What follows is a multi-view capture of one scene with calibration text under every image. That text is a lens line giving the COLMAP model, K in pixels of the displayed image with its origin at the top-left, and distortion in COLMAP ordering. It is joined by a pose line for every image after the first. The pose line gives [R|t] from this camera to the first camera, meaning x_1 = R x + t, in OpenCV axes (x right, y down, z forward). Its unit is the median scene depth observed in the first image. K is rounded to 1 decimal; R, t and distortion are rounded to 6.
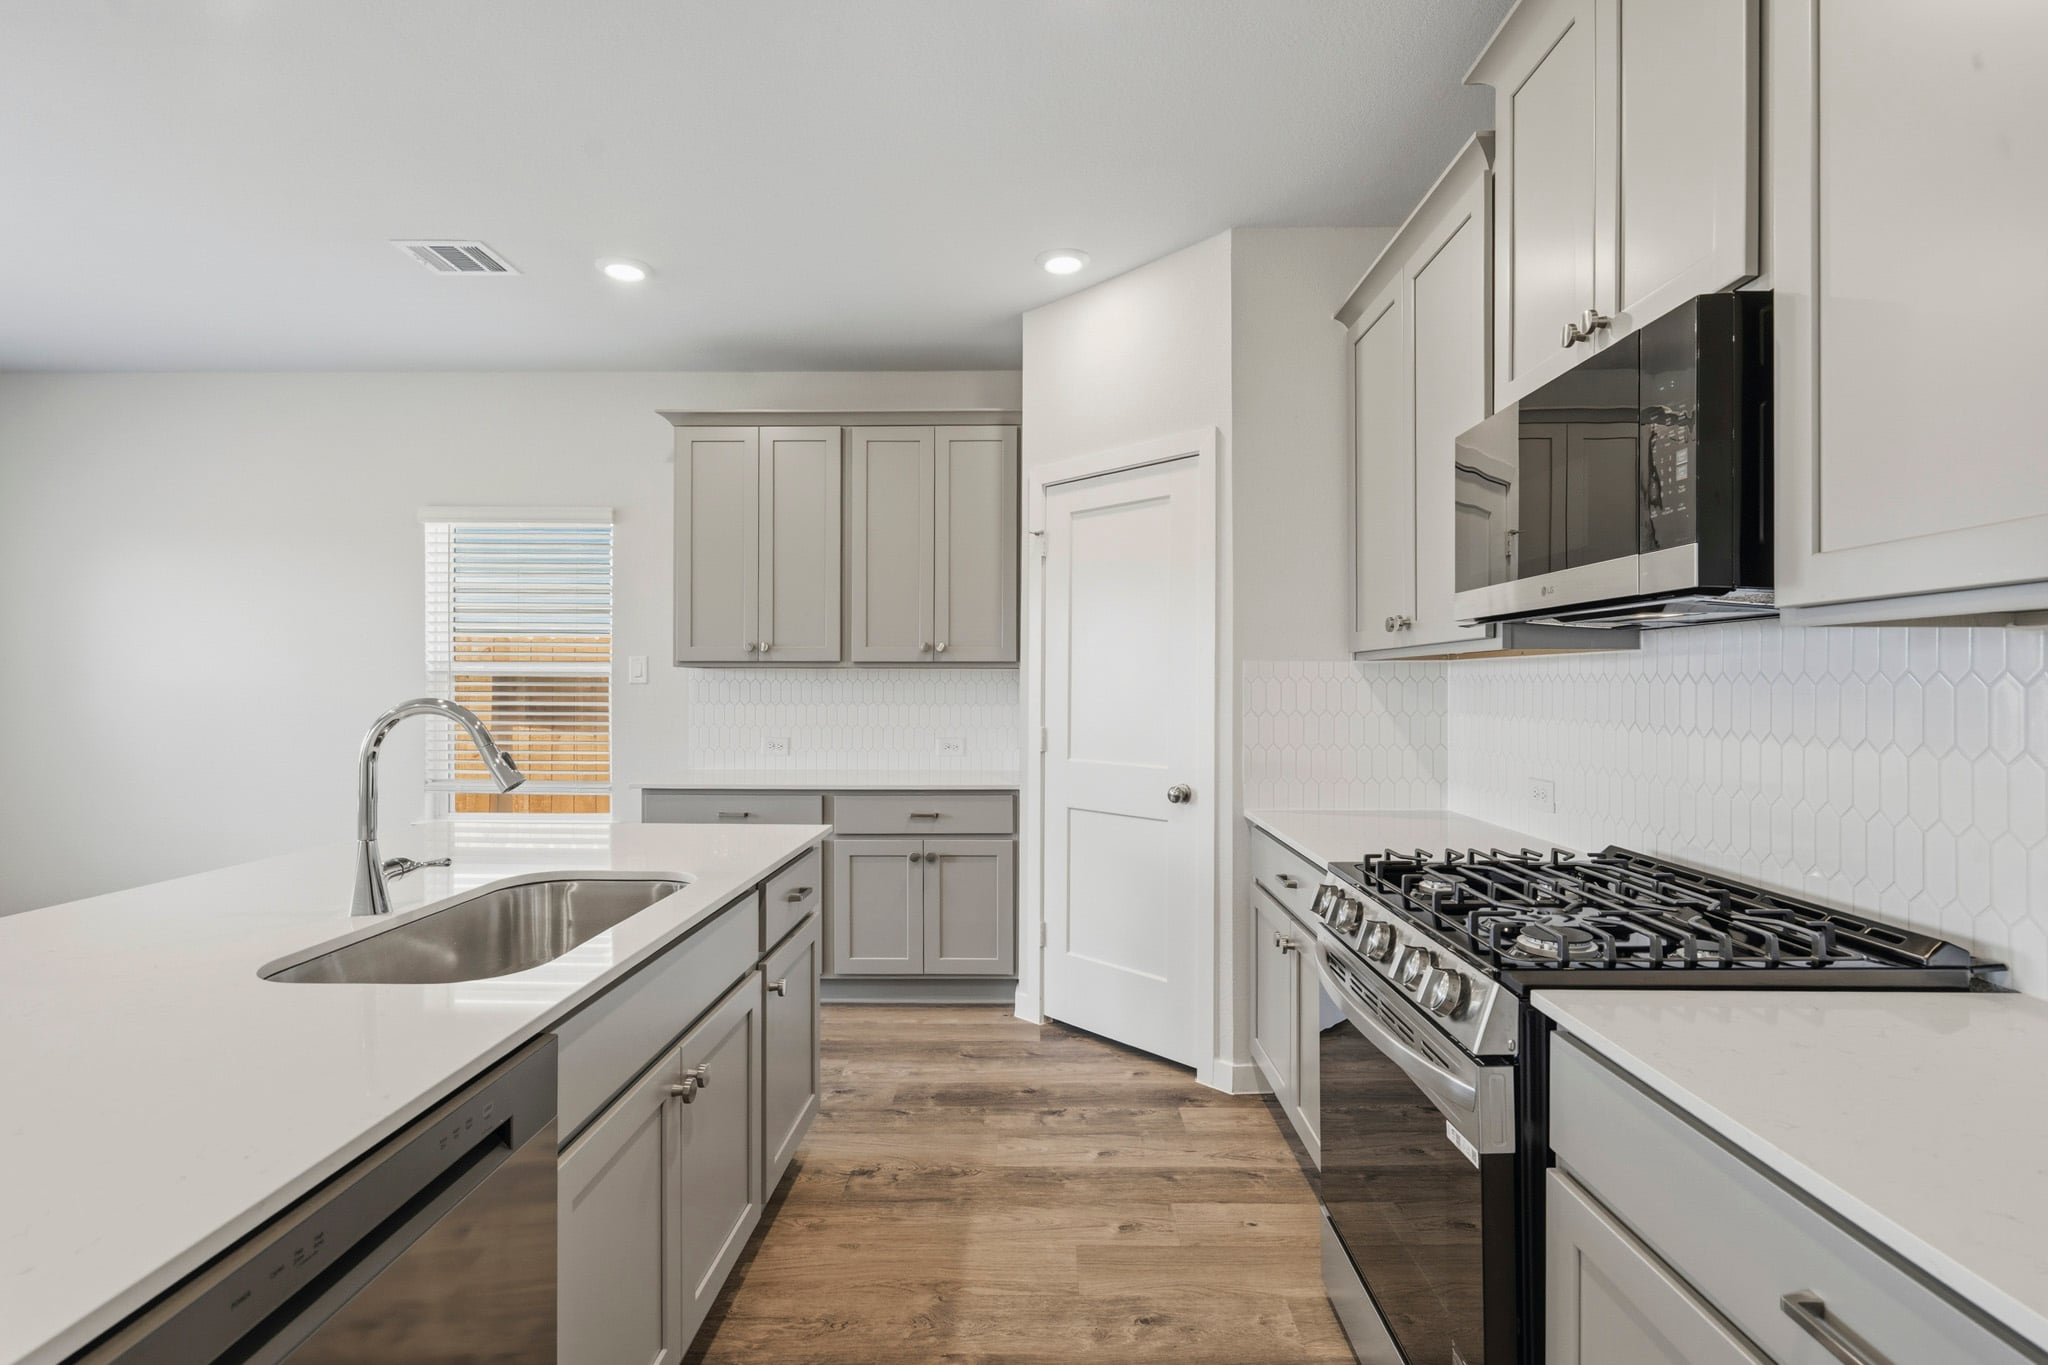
lens RADIAL K [[944.8, 0, 1030.3], [0, 944.8, 692.3], [0, 0, 1]] dist [-0.000494, -0.000103]
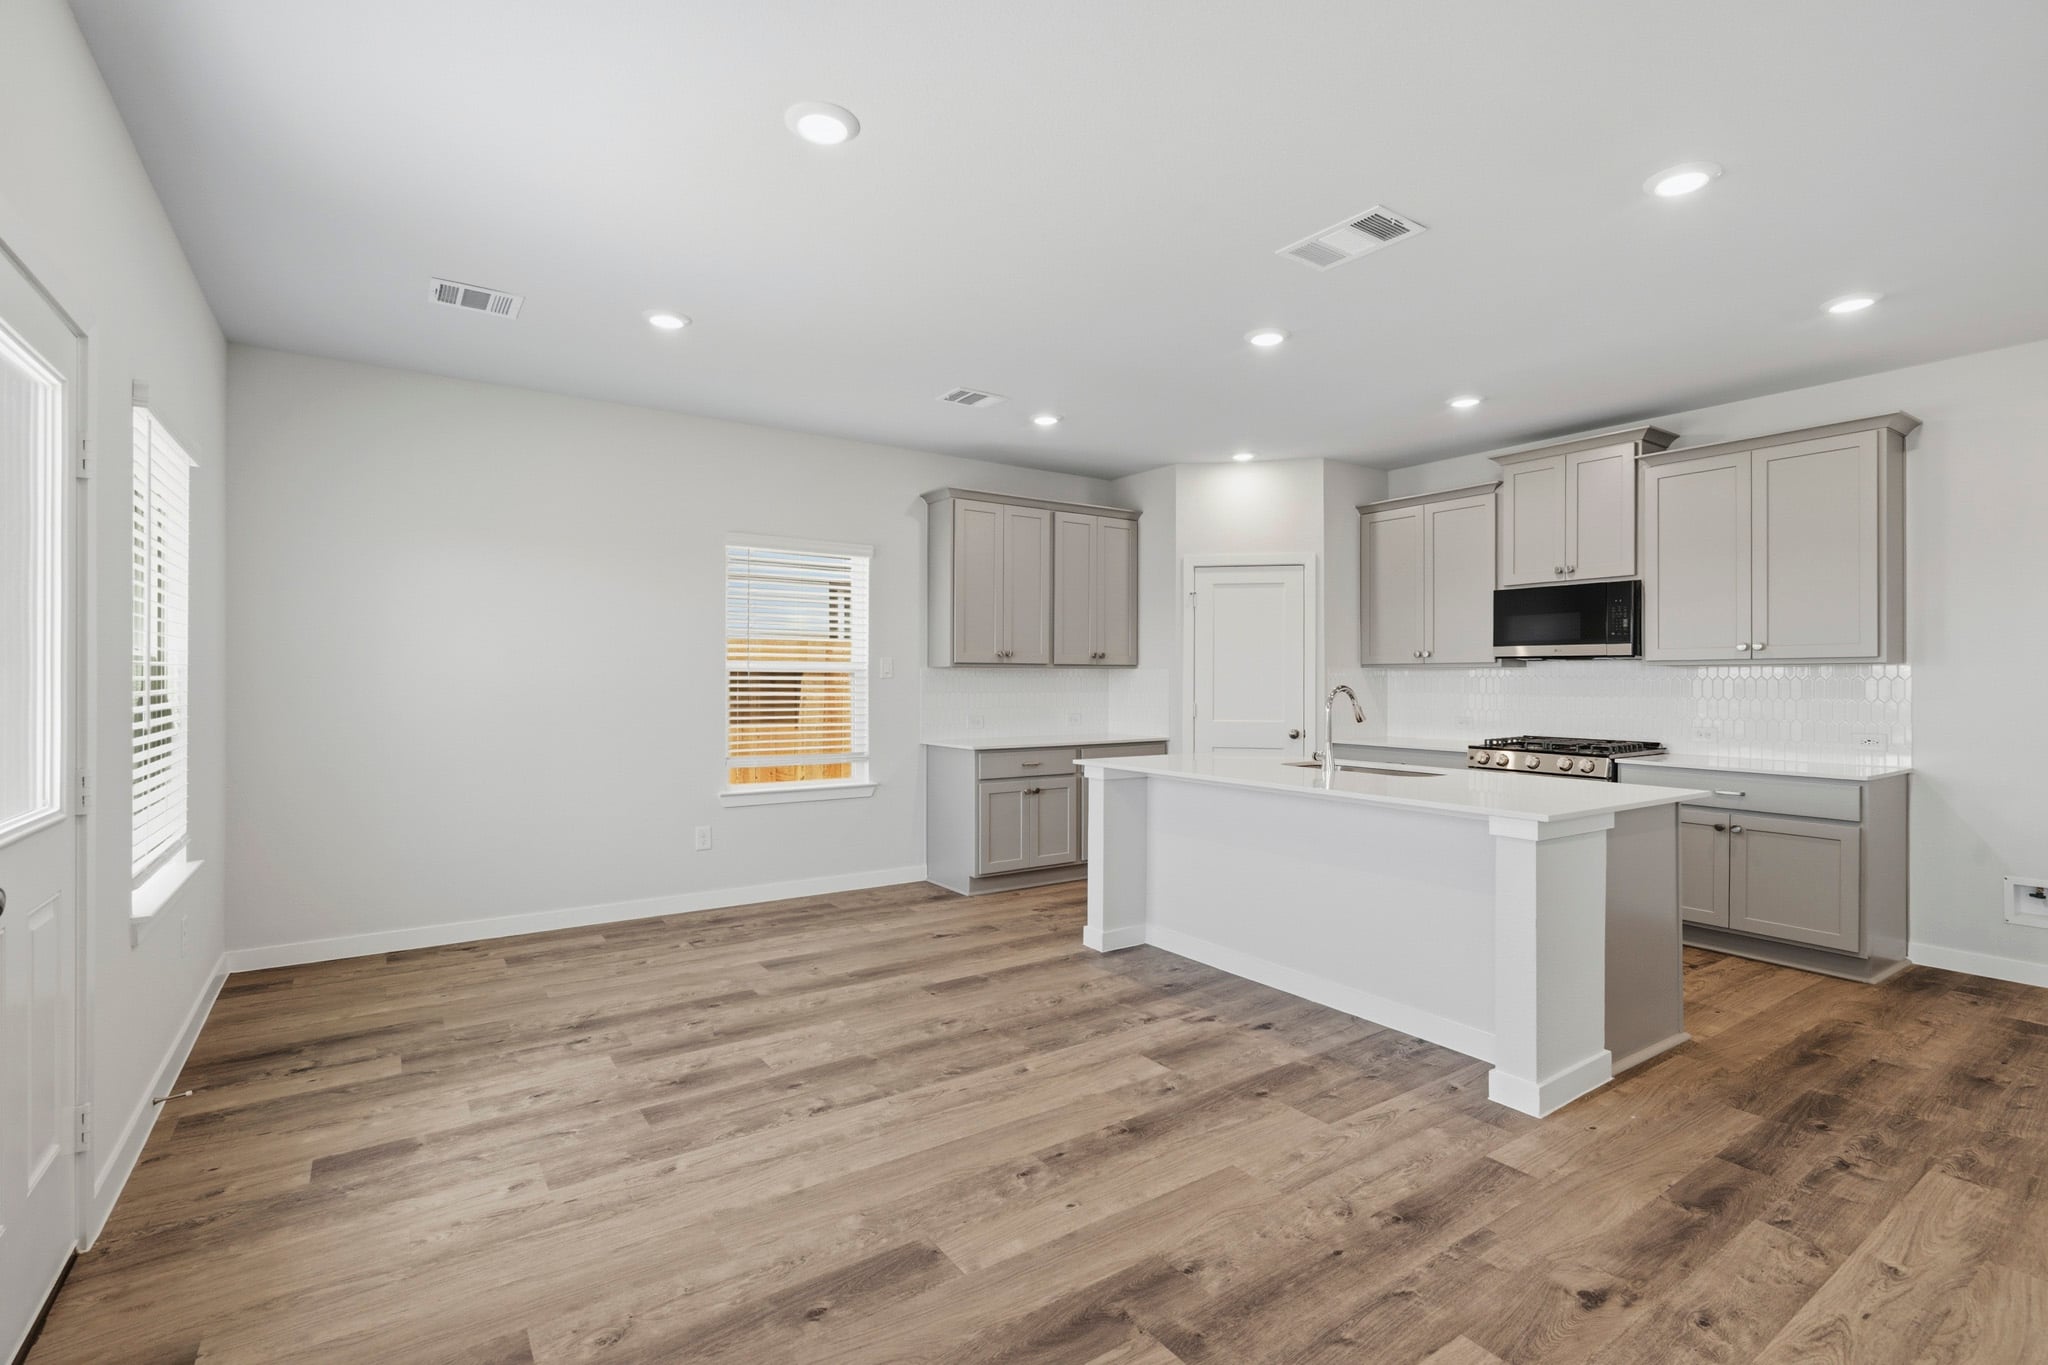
lens RADIAL K [[942.6, 0, 1035.8], [0, 942.6, 677.5], [0, 0, 1]] dist [-0.003578, 0.000709]
pose [[0.814295, 0.002426, 0.580447, -1.343156], [0.002314, 0.999970, -0.007425, 0.001270], [-0.580447, 0.007389, 0.814264, -0.283542]]
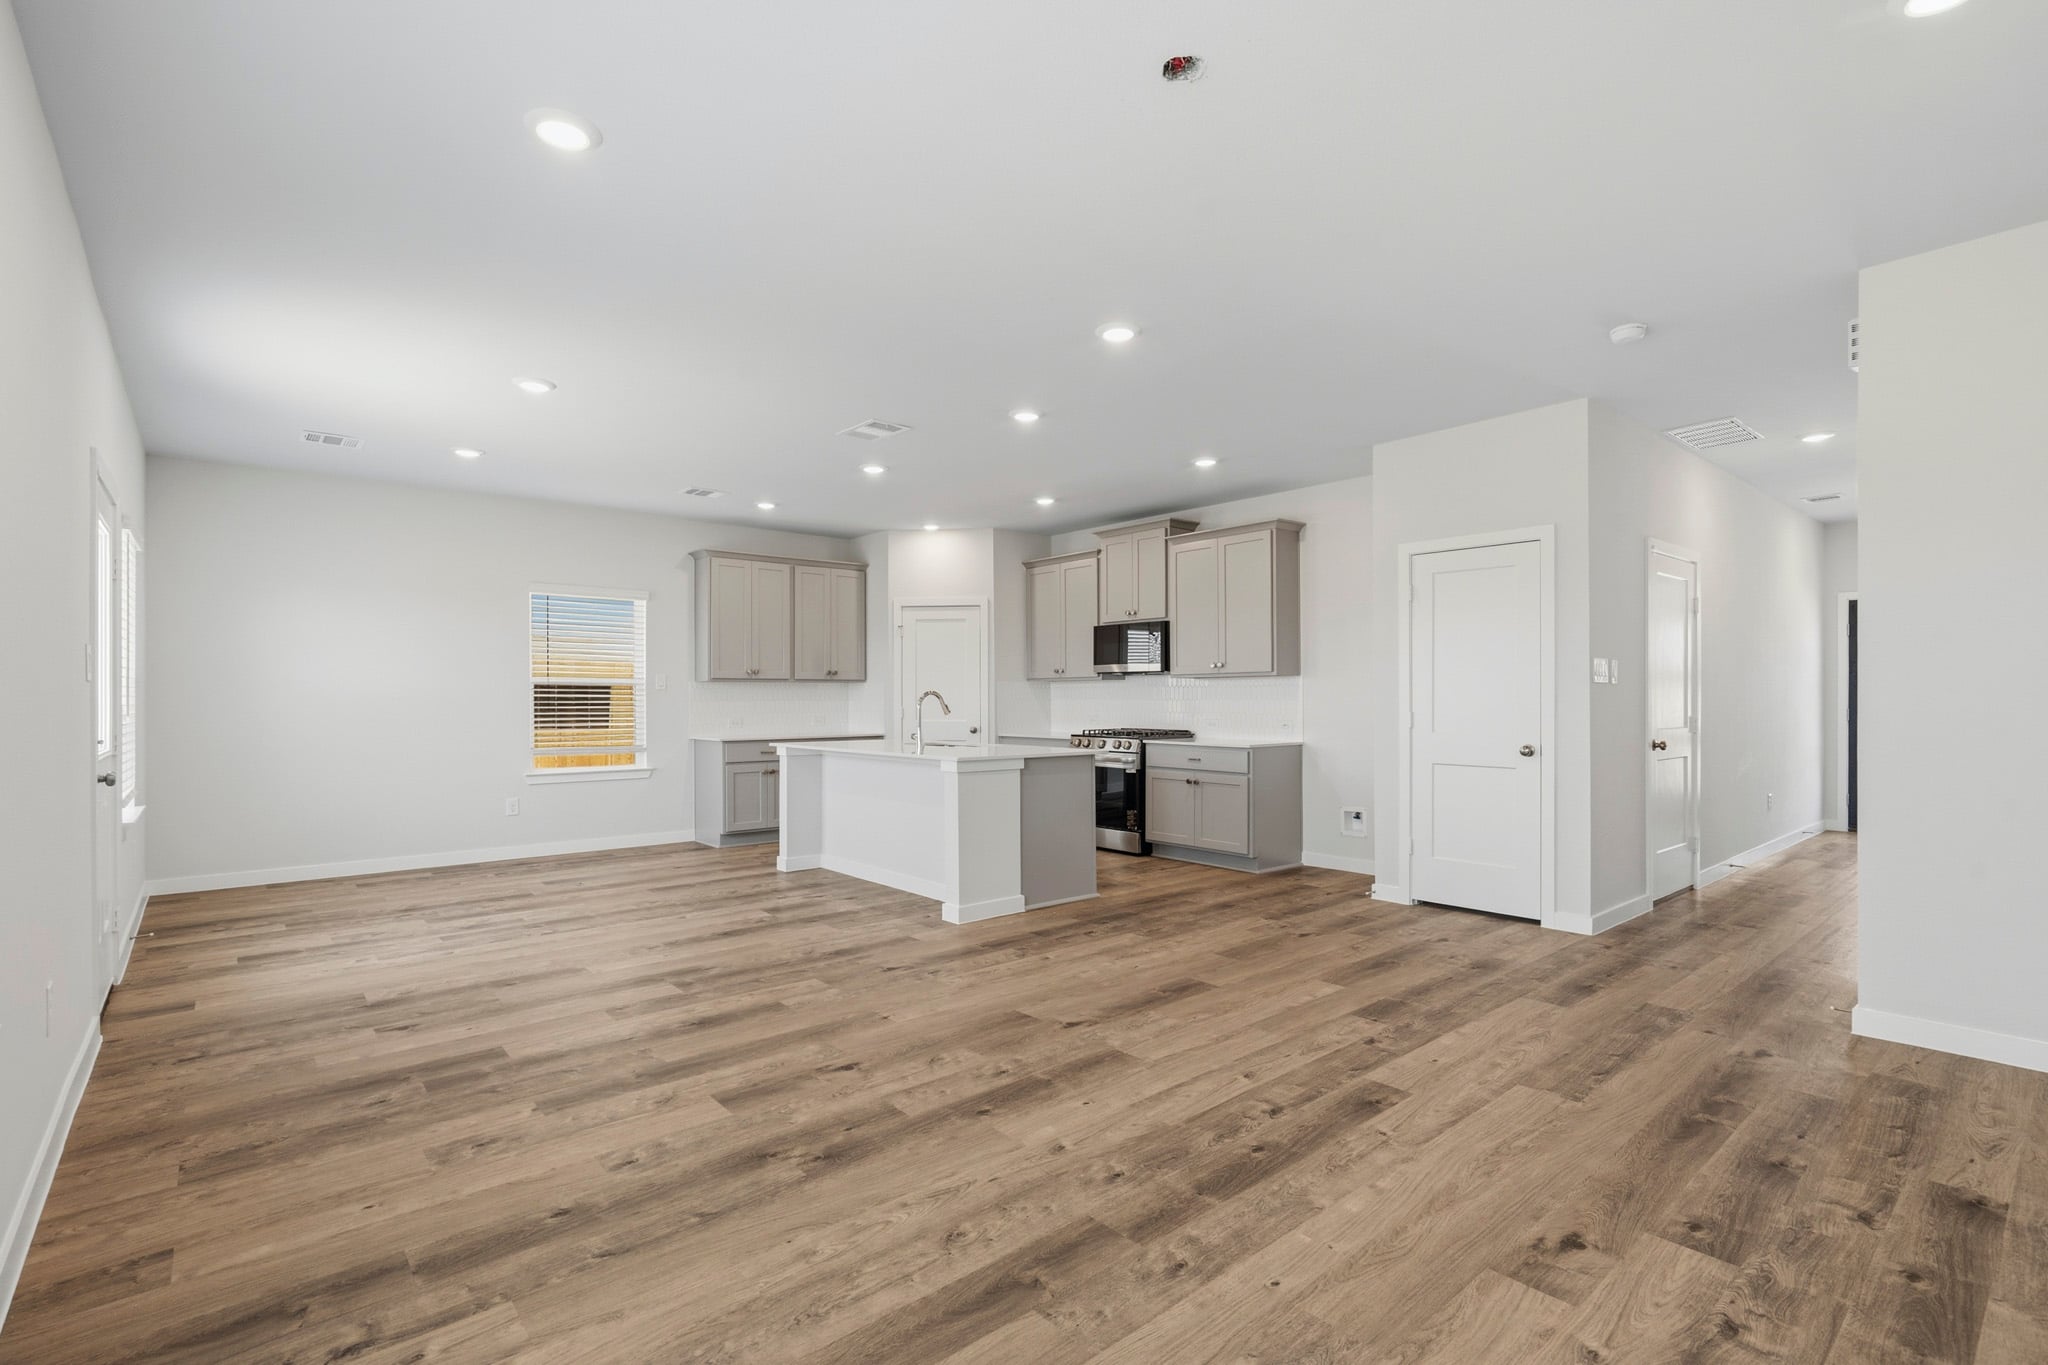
lens RADIAL K [[944.8, 0, 1030.3], [0, 944.8, 692.3], [0, 0, 1]] dist [-0.000494, -0.000103]
pose [[0.751228, 0.000948, 0.660043, -1.416332], [0.008443, 0.999903, -0.011046, 0.029065], [-0.659989, 0.013871, 0.751147, -1.080771]]
